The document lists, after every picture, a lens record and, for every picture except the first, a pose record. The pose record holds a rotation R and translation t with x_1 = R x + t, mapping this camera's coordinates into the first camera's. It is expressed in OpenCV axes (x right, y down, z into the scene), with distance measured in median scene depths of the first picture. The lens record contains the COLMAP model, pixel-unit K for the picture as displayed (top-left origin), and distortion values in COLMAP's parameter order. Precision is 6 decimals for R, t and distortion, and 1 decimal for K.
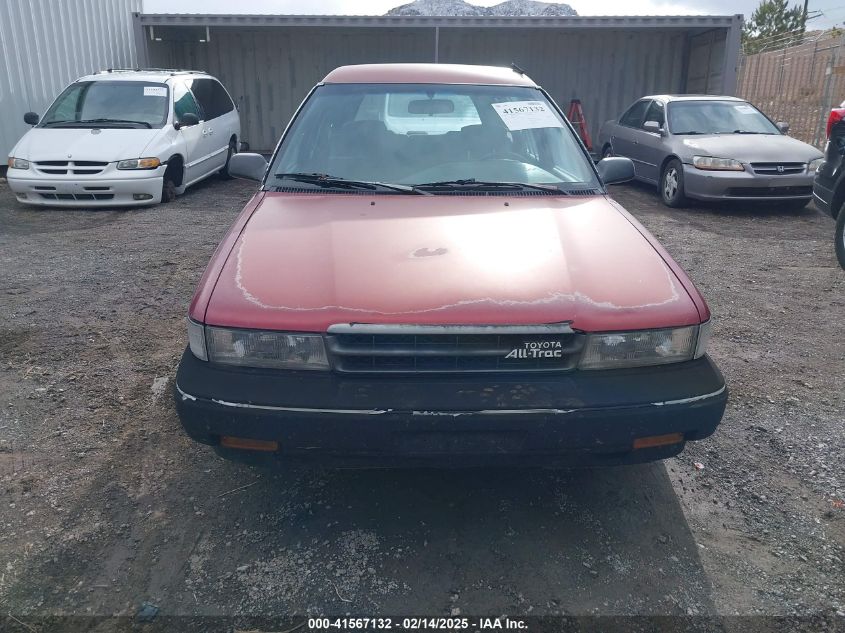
lens RADIAL K [[613.4, 0, 422.3], [0, 613.4, 333.4], [0, 0, 1]] dist [0.004823, -0.001827]
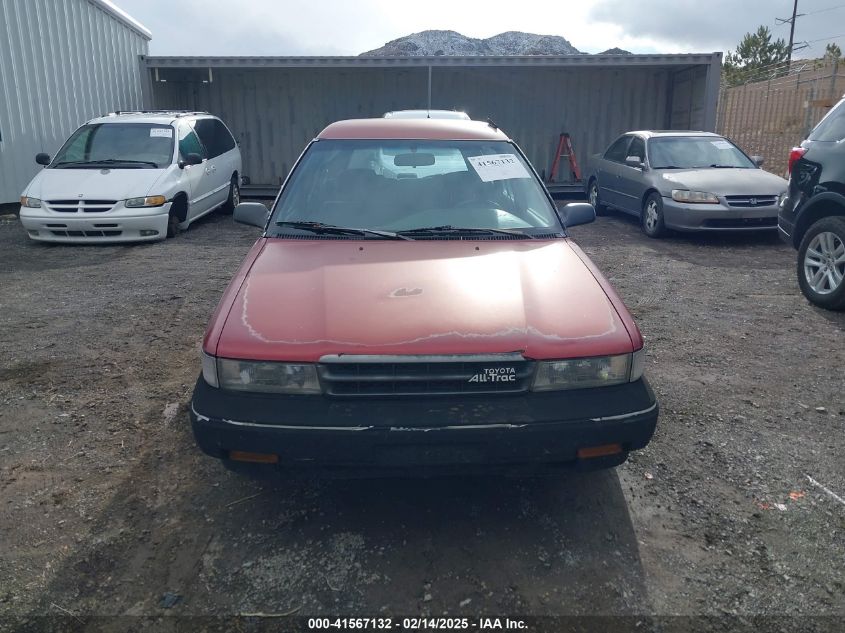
lens RADIAL K [[613.4, 0, 422.3], [0, 613.4, 333.4], [0, 0, 1]] dist [0.004823, -0.001827]
pose [[0.999953, -0.009672, 0.000812, 0.030255], [0.009698, 0.999039, -0.042733, -0.003149], [-0.000398, 0.042739, 0.999086, -0.131084]]
